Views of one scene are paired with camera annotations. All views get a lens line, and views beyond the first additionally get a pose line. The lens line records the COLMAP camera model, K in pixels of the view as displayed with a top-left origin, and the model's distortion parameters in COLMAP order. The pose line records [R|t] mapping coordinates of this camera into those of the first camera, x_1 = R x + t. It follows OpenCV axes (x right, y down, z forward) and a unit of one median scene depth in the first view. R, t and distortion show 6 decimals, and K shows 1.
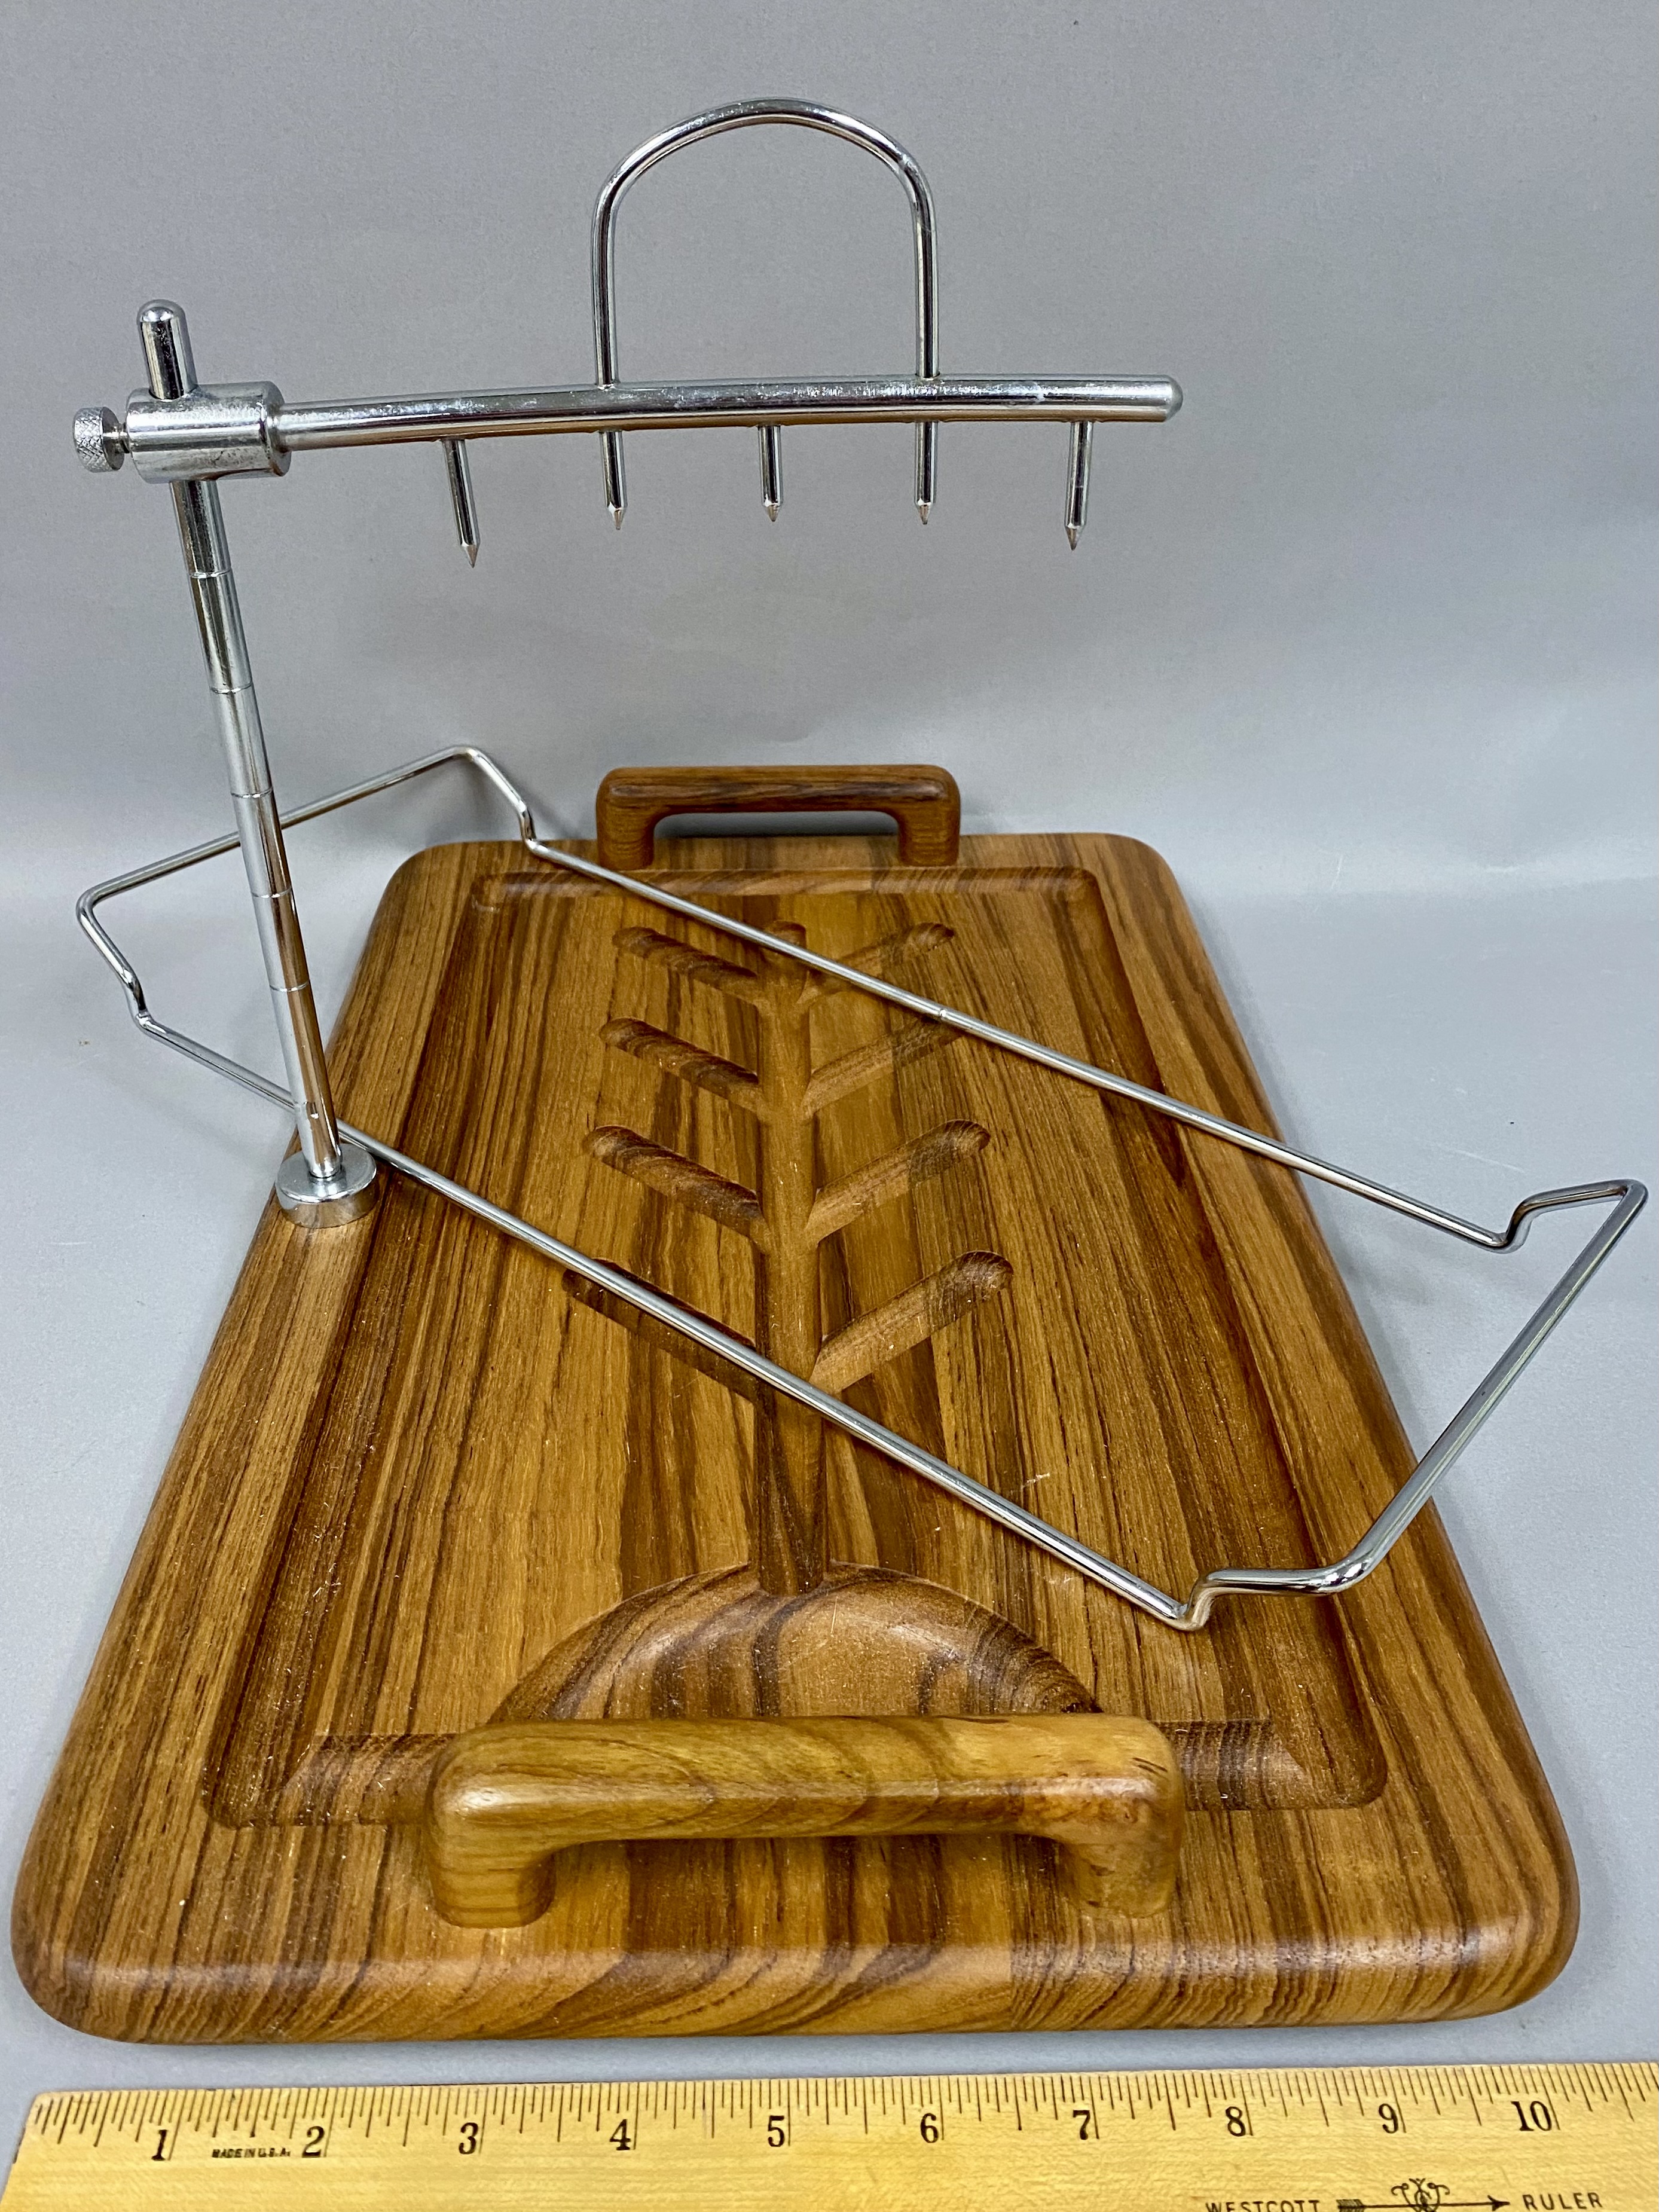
lens RADIAL K [[1867.2, 0, 829.5], [0, 1867.2, 1106.0], [0, 0, 1]] dist [-0.011534, -0.008457]
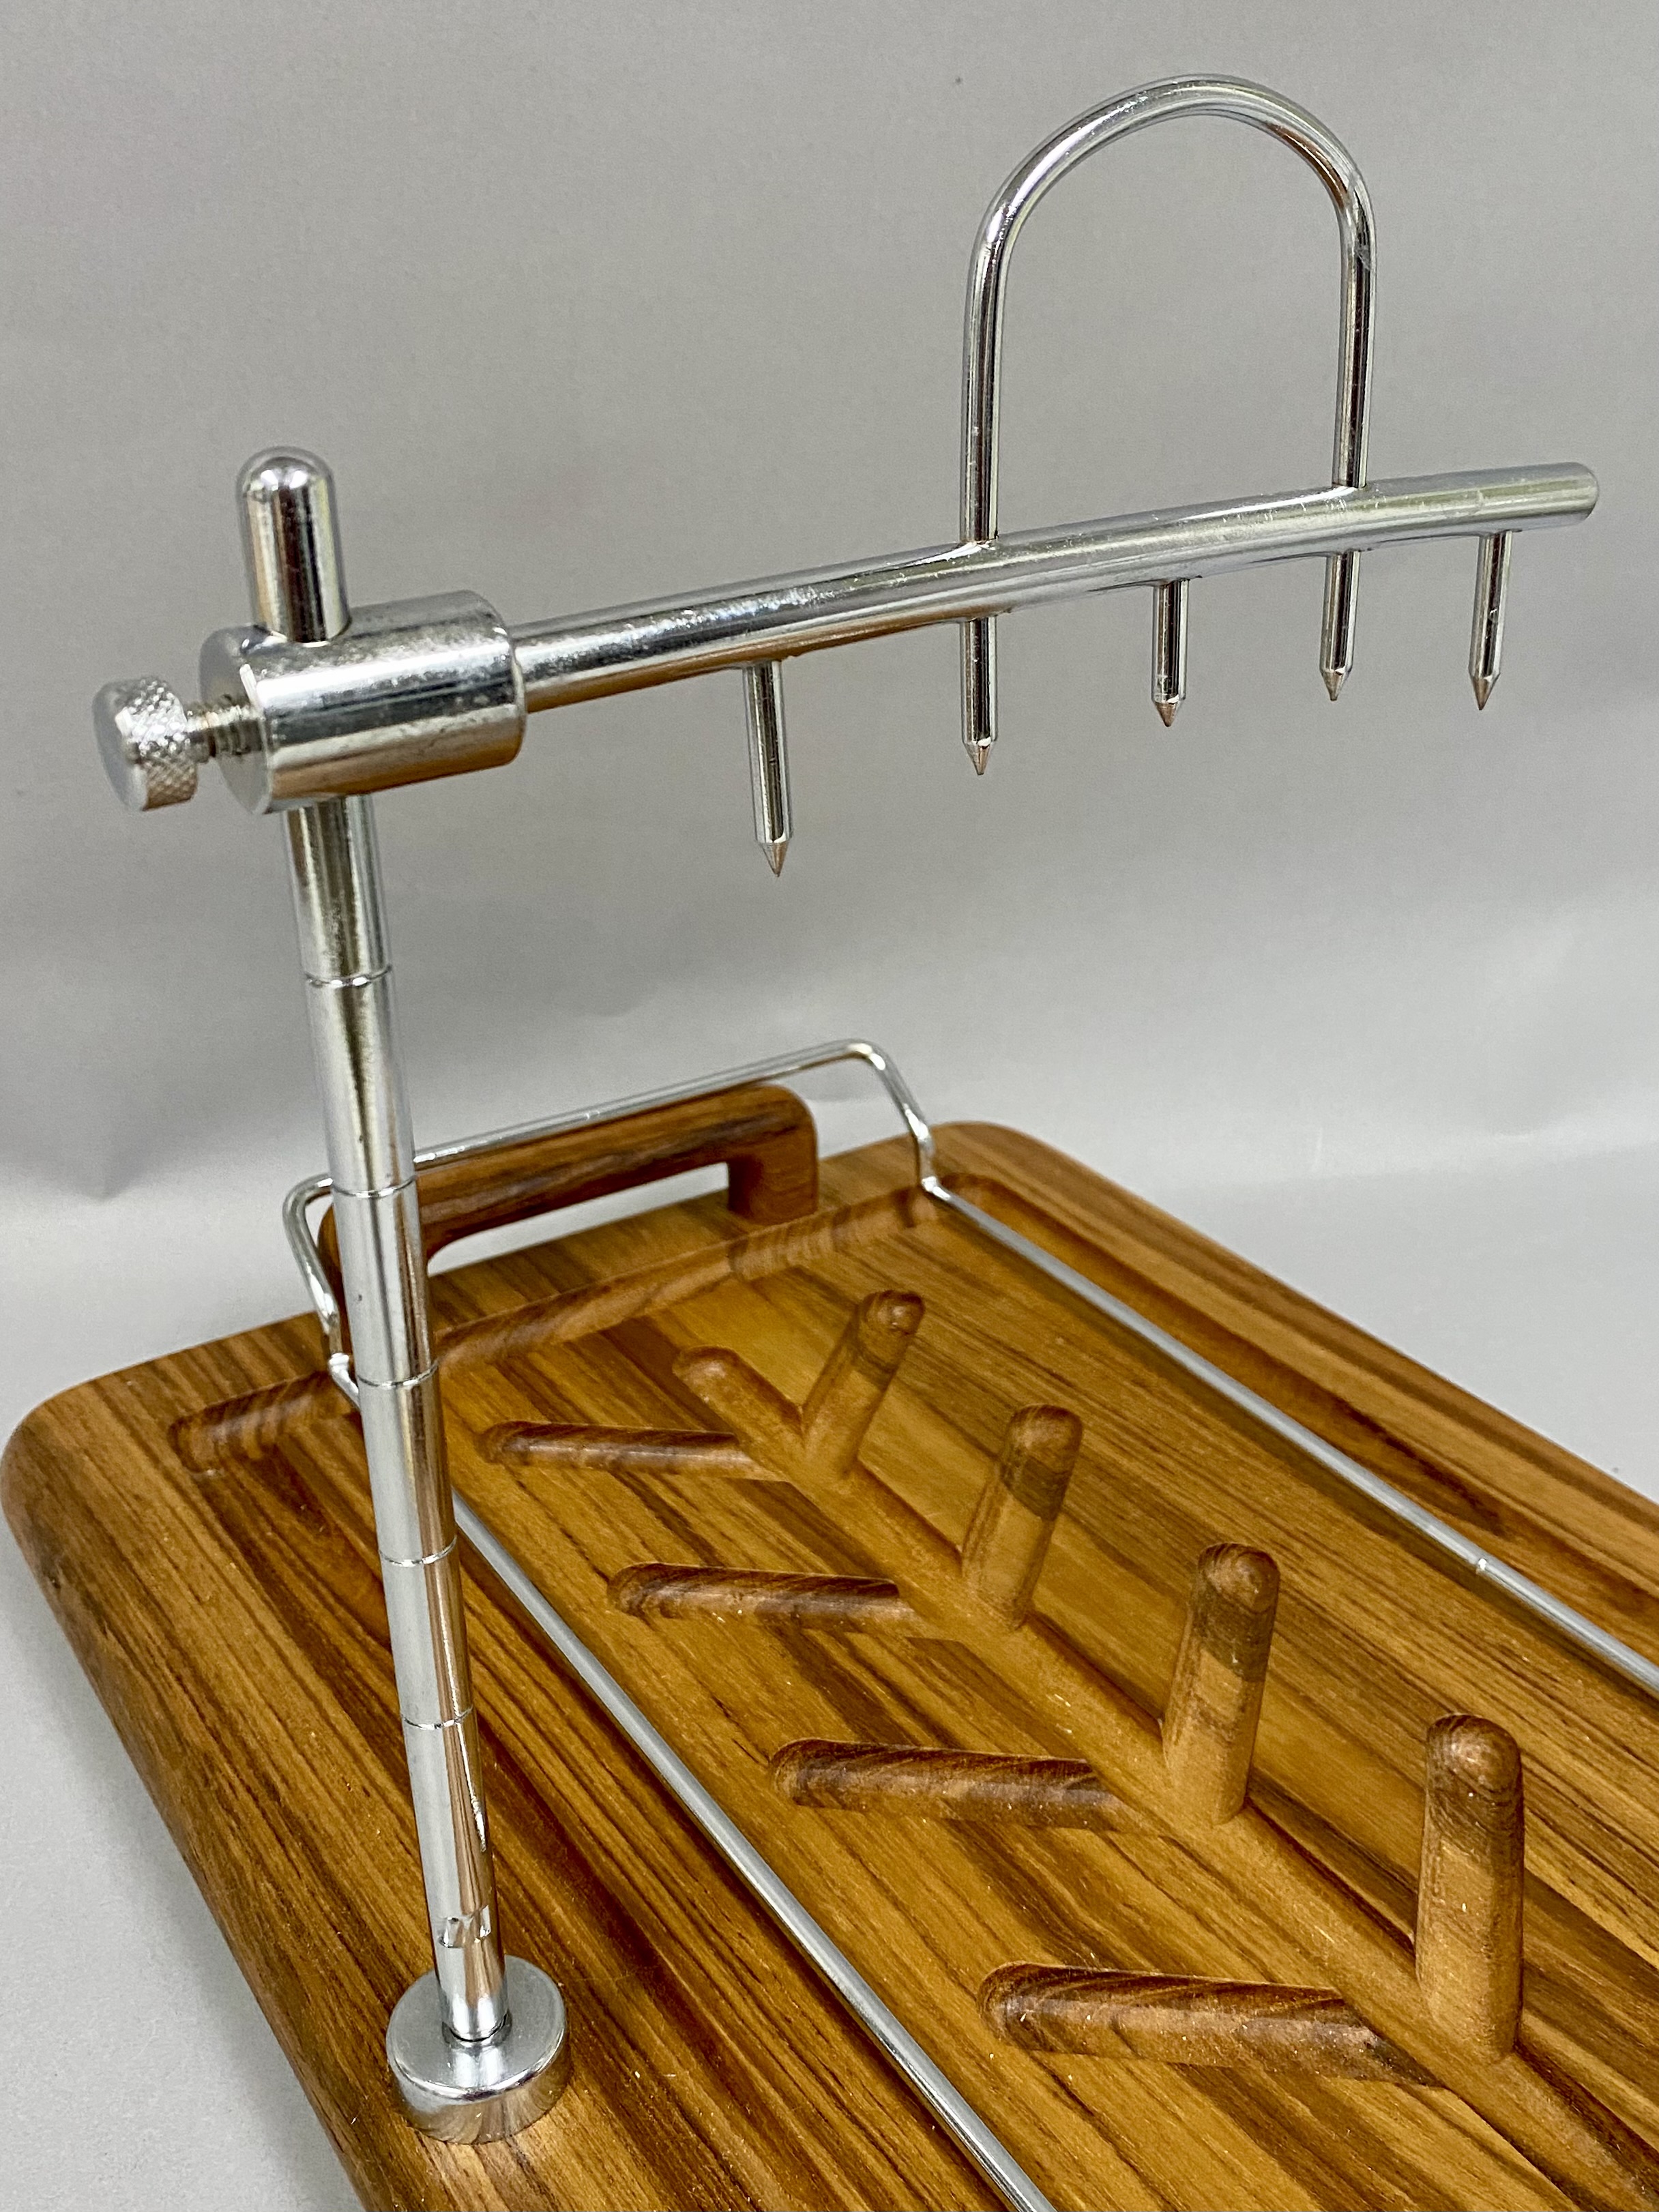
lens RADIAL K [[2197.0, 0, 953.2], [0, 2197.0, 1111.2], [0, 0, 1]] dist [0.184511, -0.563352]
pose [[0.818223, -0.224085, 0.529430, -0.406987], [0.296470, 0.953479, -0.054622, -0.129724], [-0.492561, 0.201653, 0.846593, 0.321598]]
